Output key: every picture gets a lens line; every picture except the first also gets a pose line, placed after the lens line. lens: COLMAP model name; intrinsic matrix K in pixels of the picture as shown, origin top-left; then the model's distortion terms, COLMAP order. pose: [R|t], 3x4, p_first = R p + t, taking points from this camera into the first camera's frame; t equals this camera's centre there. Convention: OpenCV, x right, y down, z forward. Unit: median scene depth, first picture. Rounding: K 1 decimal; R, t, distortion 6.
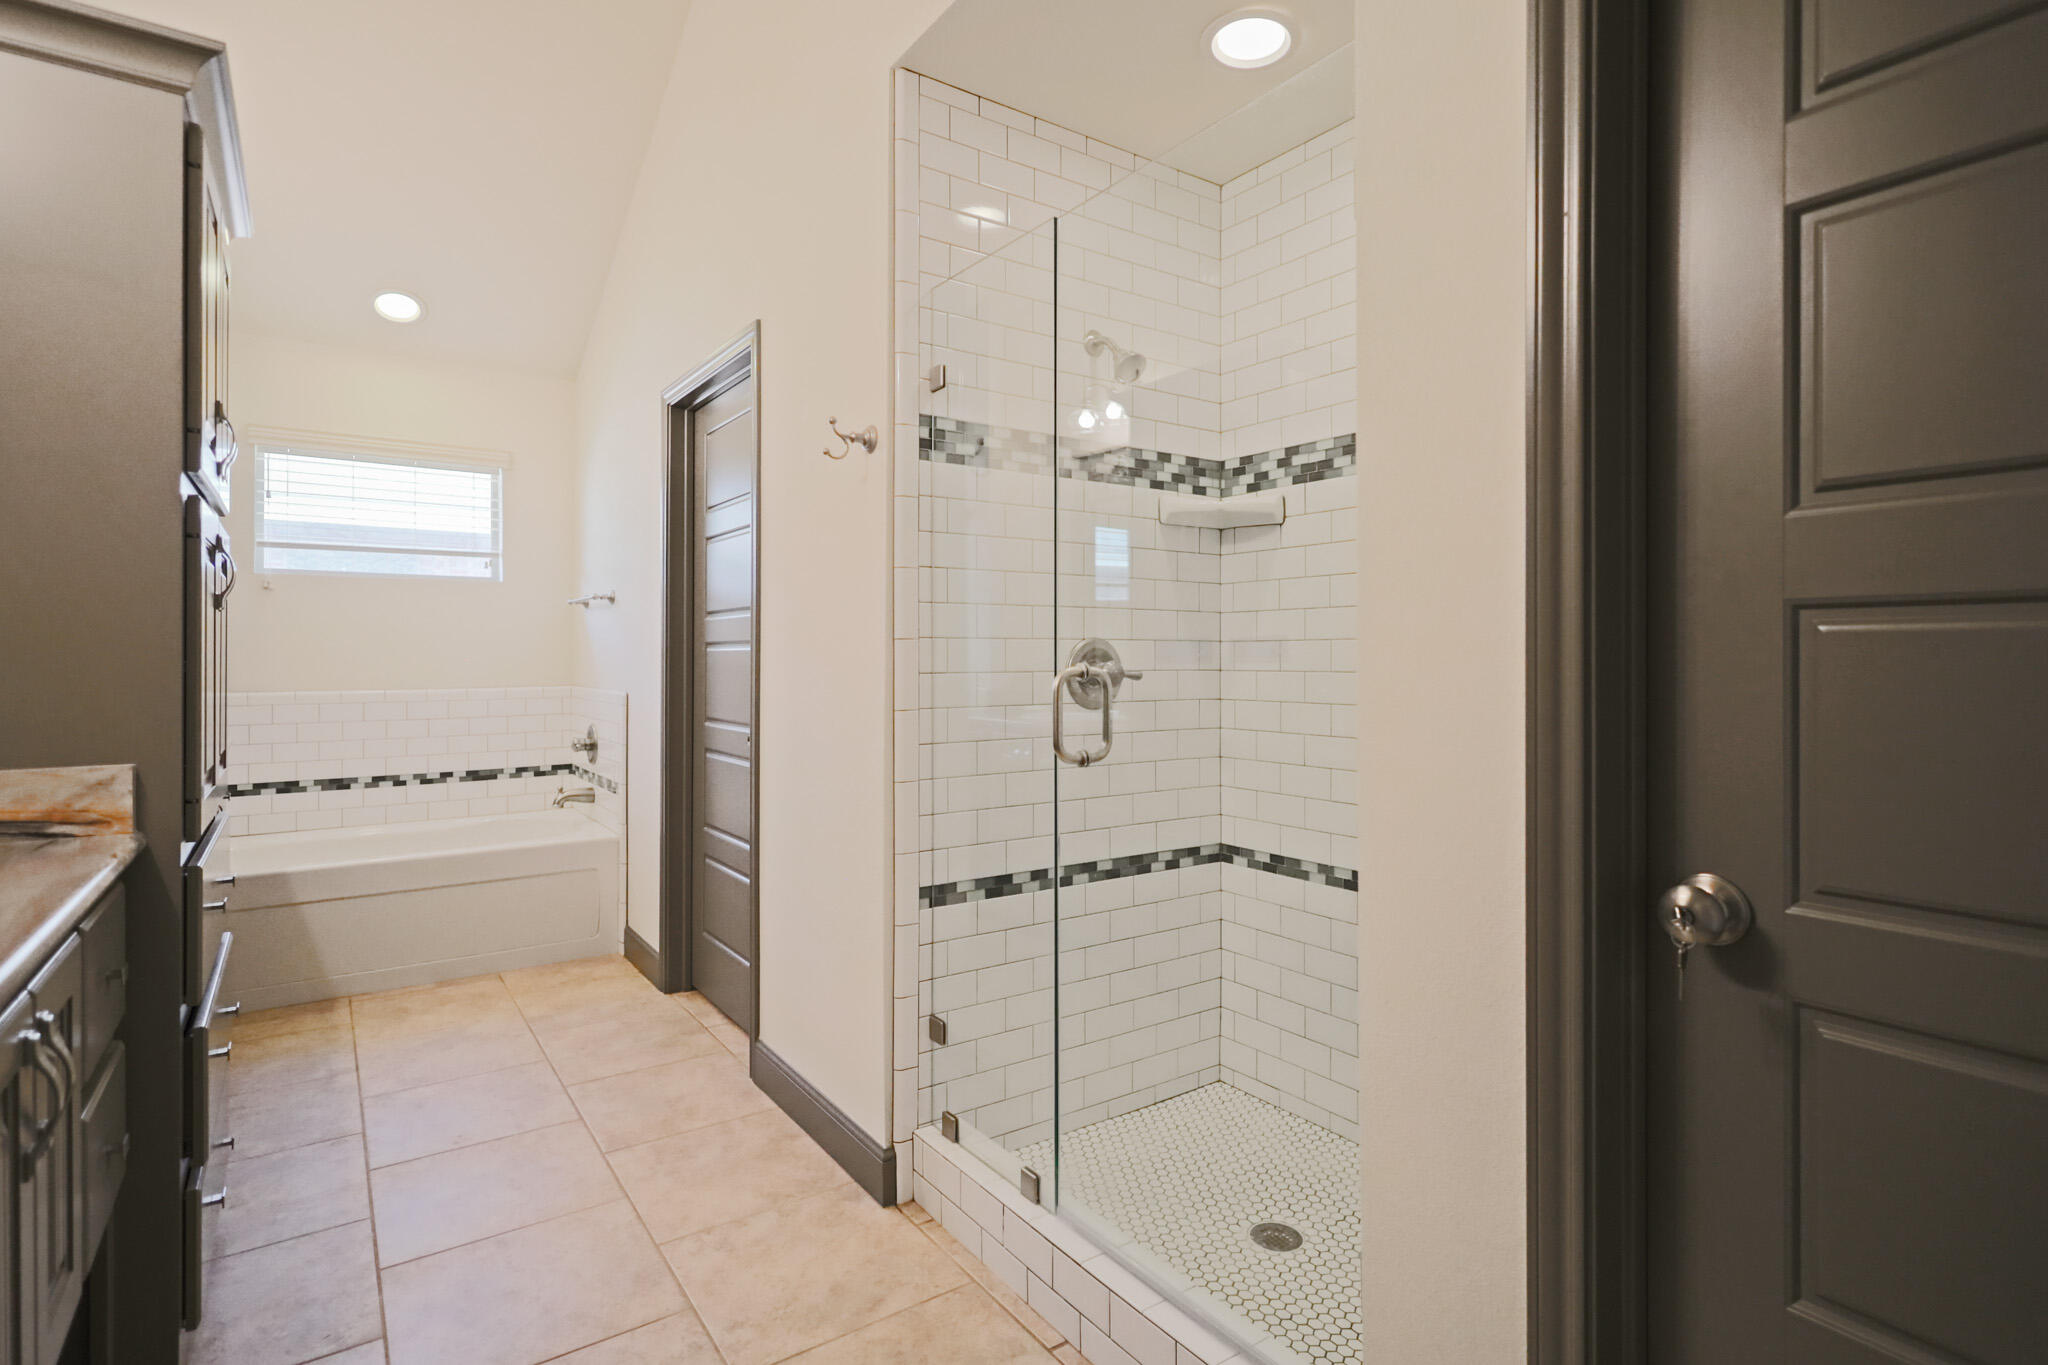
lens RADIAL K [[1022.8, 0, 1053.2], [0, 1022.8, 655.8], [0, 0, 1]] dist [-0.001197, -0.001216]
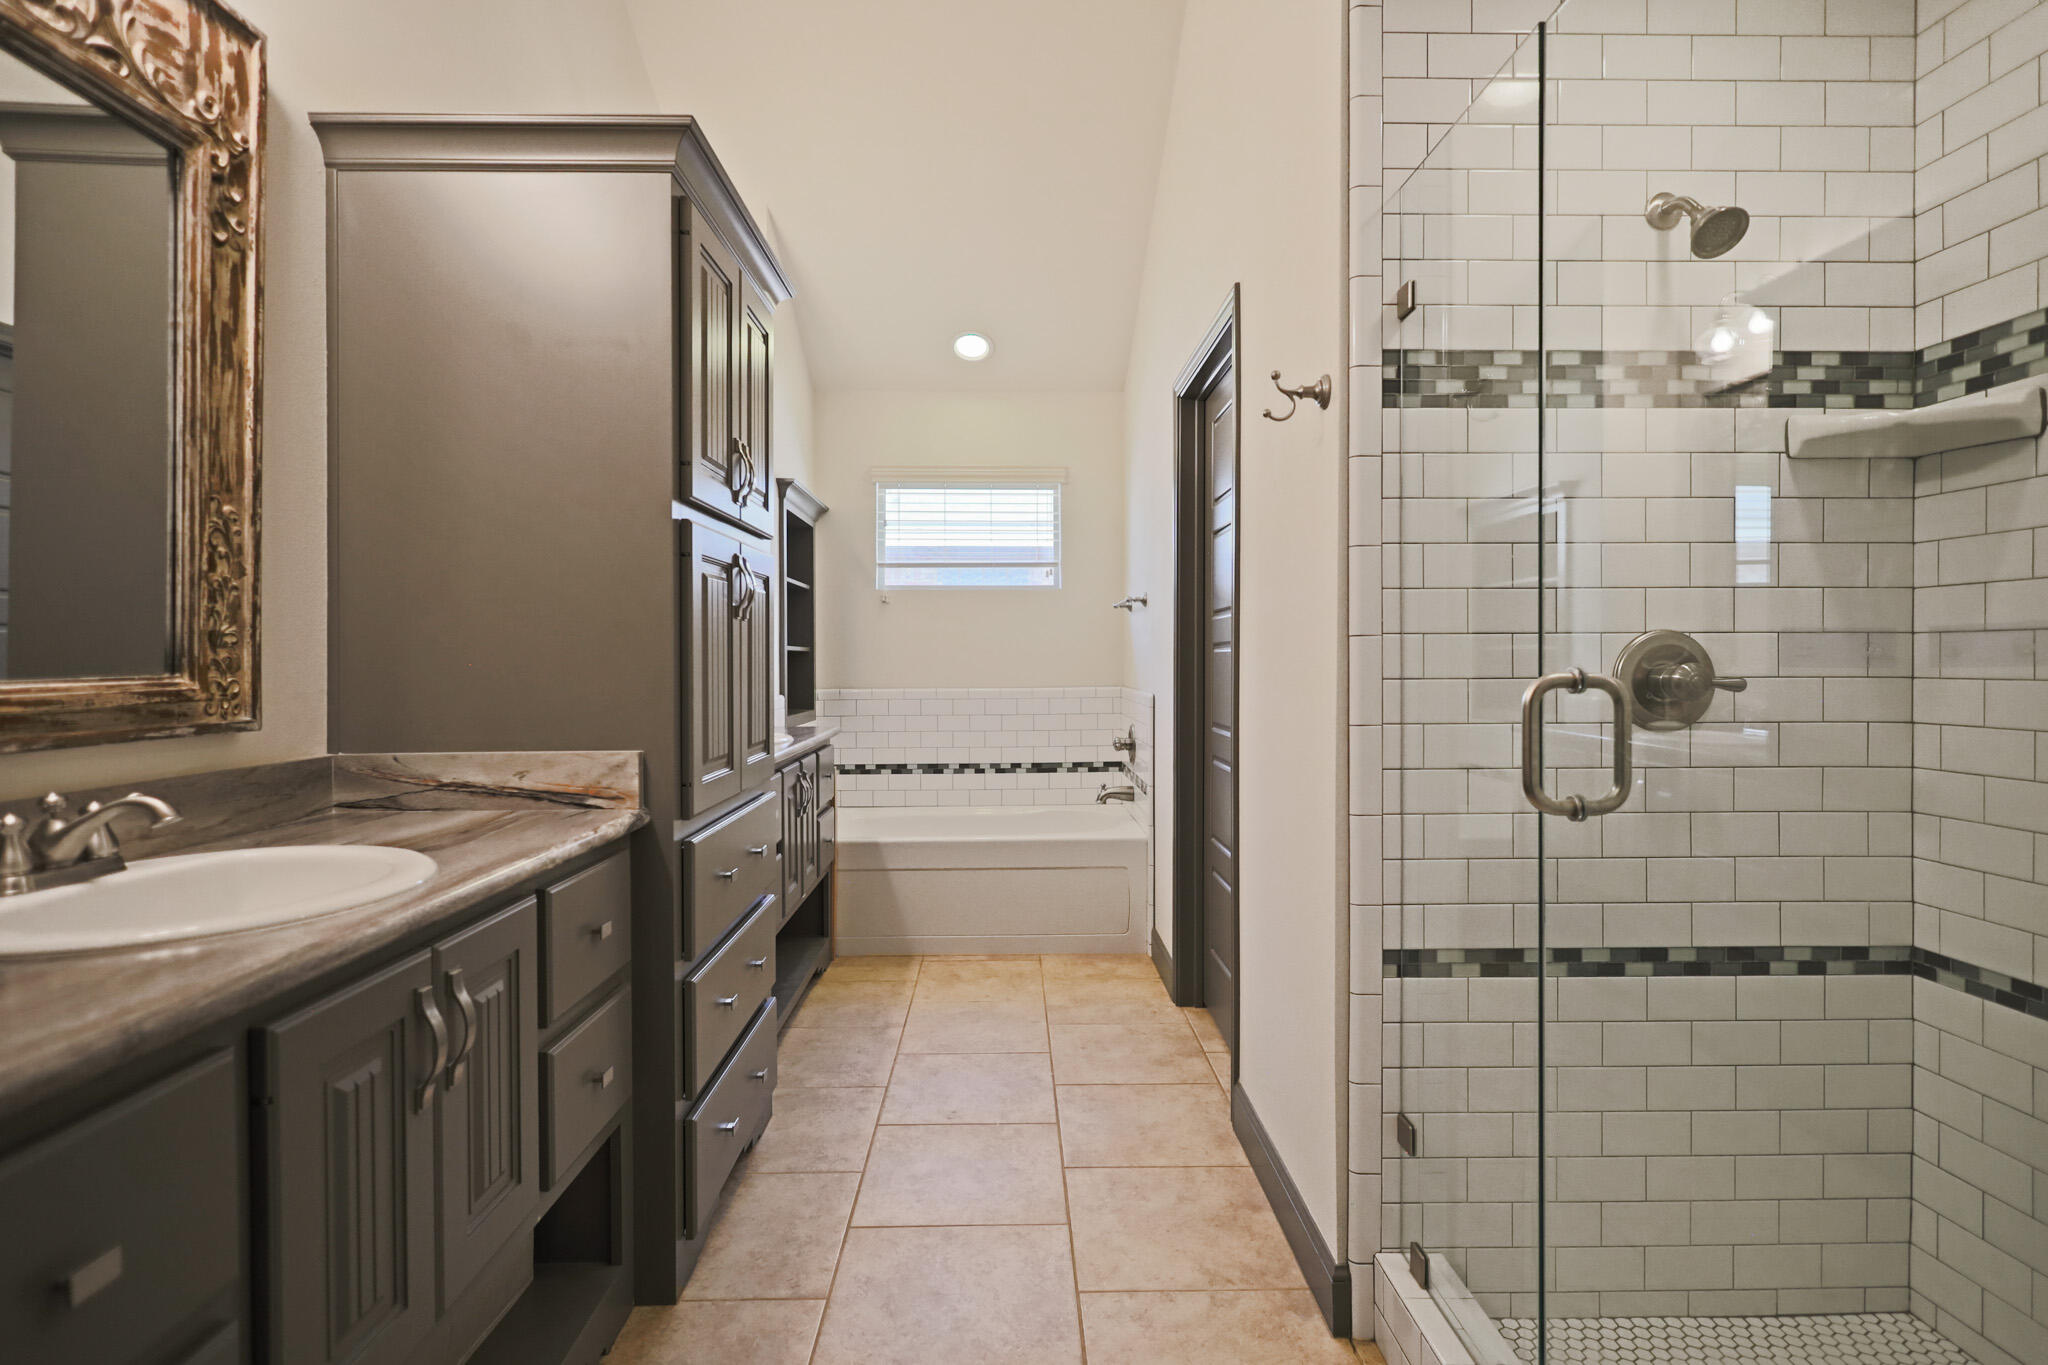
lens RADIAL K [[1022.8, 0, 1031.3], [0, 1022.8, 664.1], [0, 0, 1]] dist [-0.001197, -0.001216]
pose [[0.817273, 0.000575, -0.576250, 0.082293], [0.003539, 0.999976, 0.006016, 0.000120], [0.576240, -0.006956, 0.817251, 0.159426]]
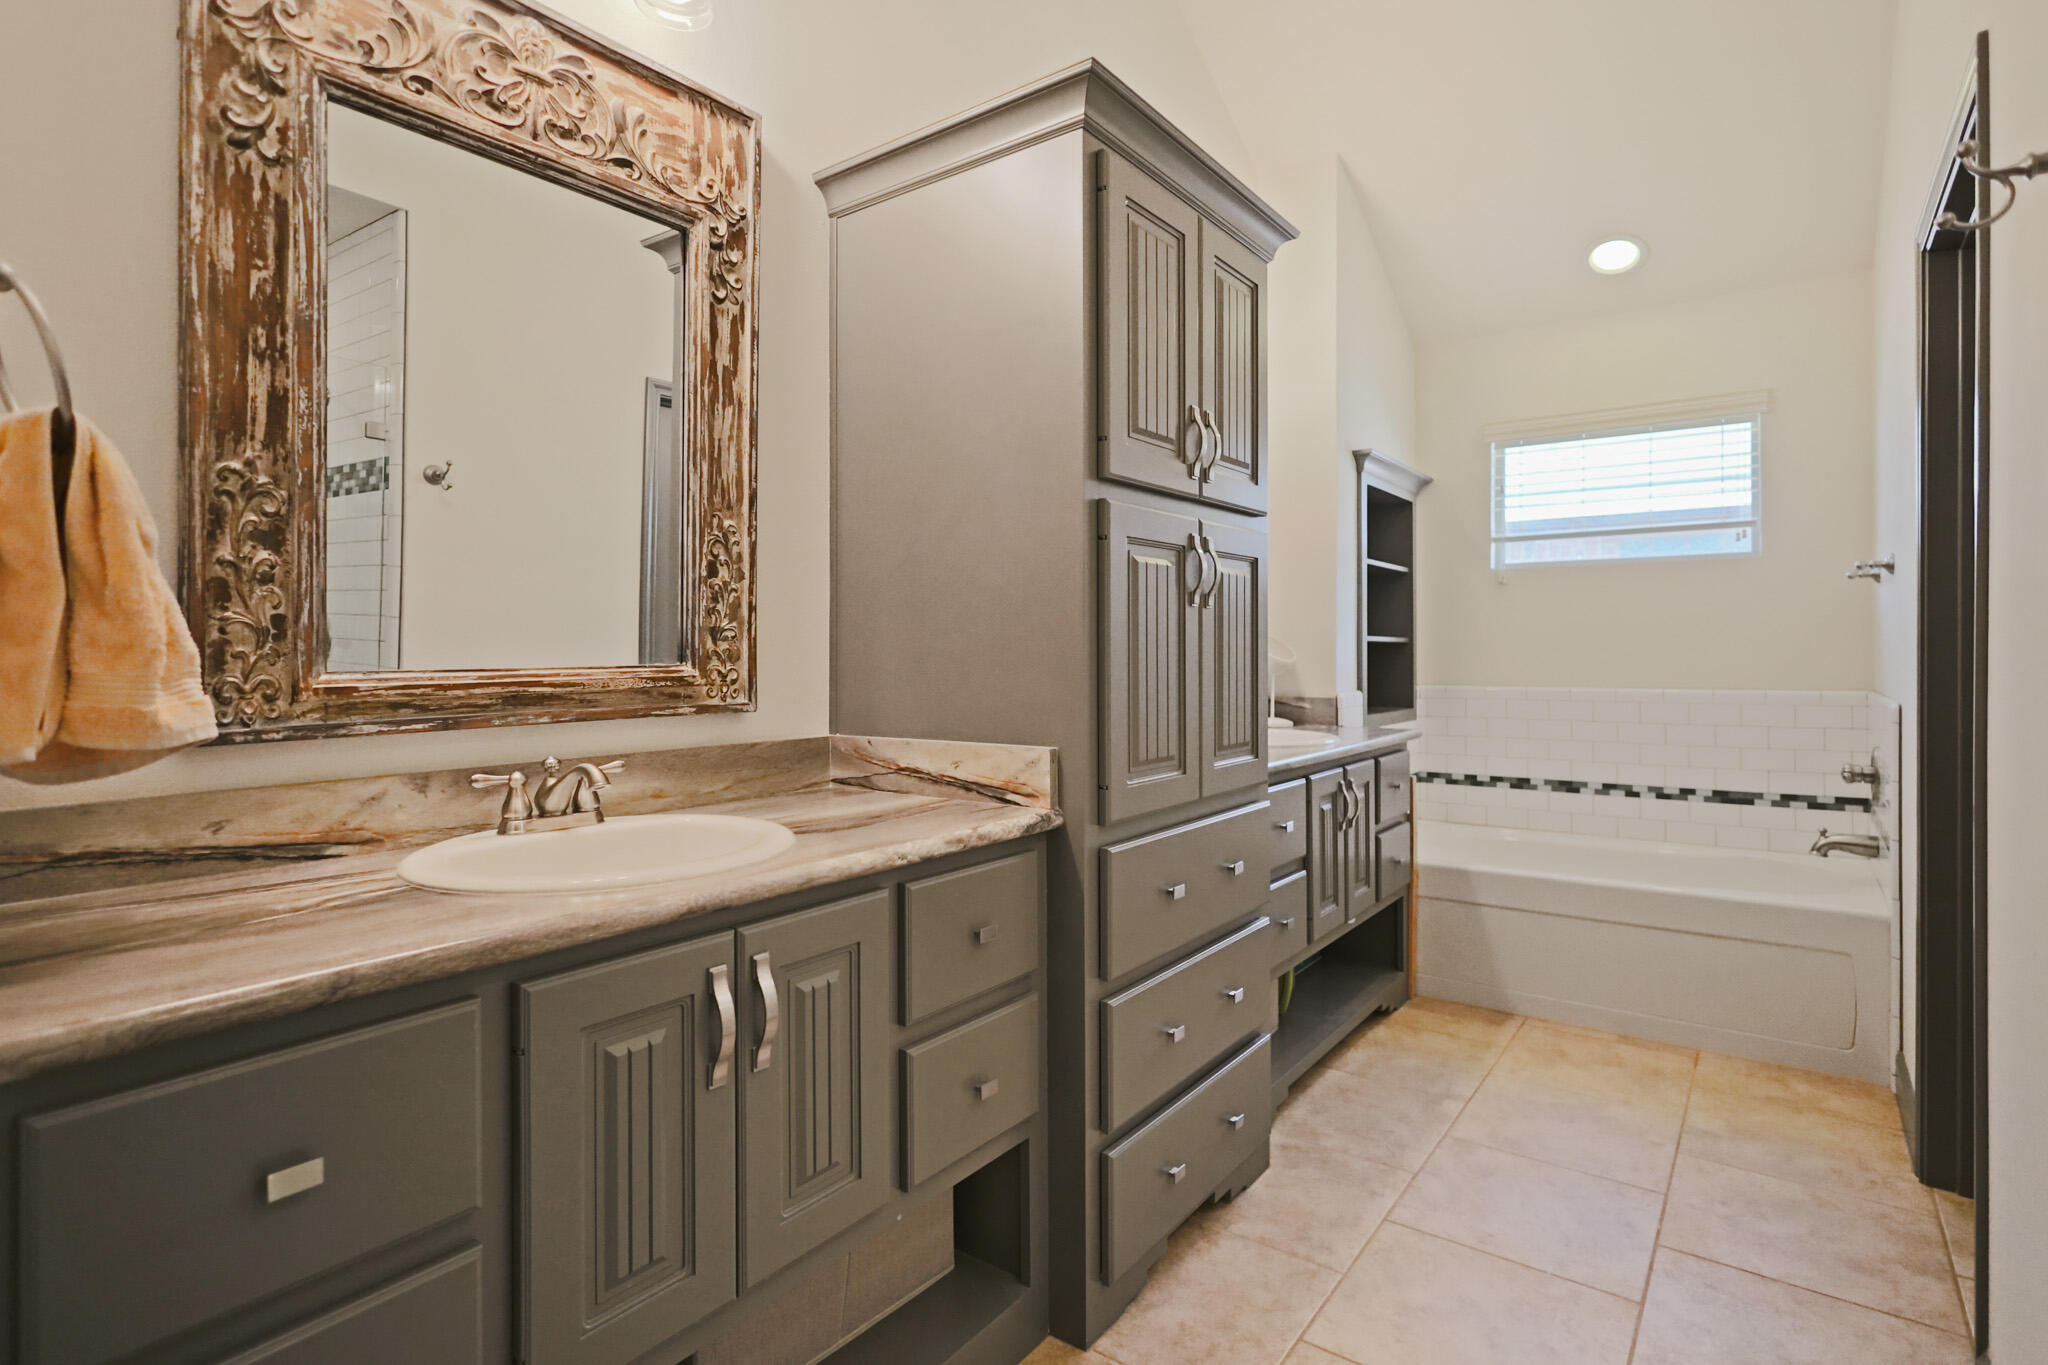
lens RADIAL K [[1022.8, 0, 1028.1], [0, 1022.8, 649.1], [0, 0, 1]] dist [-0.001197, -0.001216]
pose [[0.280021, -0.003223, -0.959988, 0.090208], [0.002412, 0.999994, -0.002653, 0.000545], [0.959991, -0.001573, 0.280027, 0.359740]]
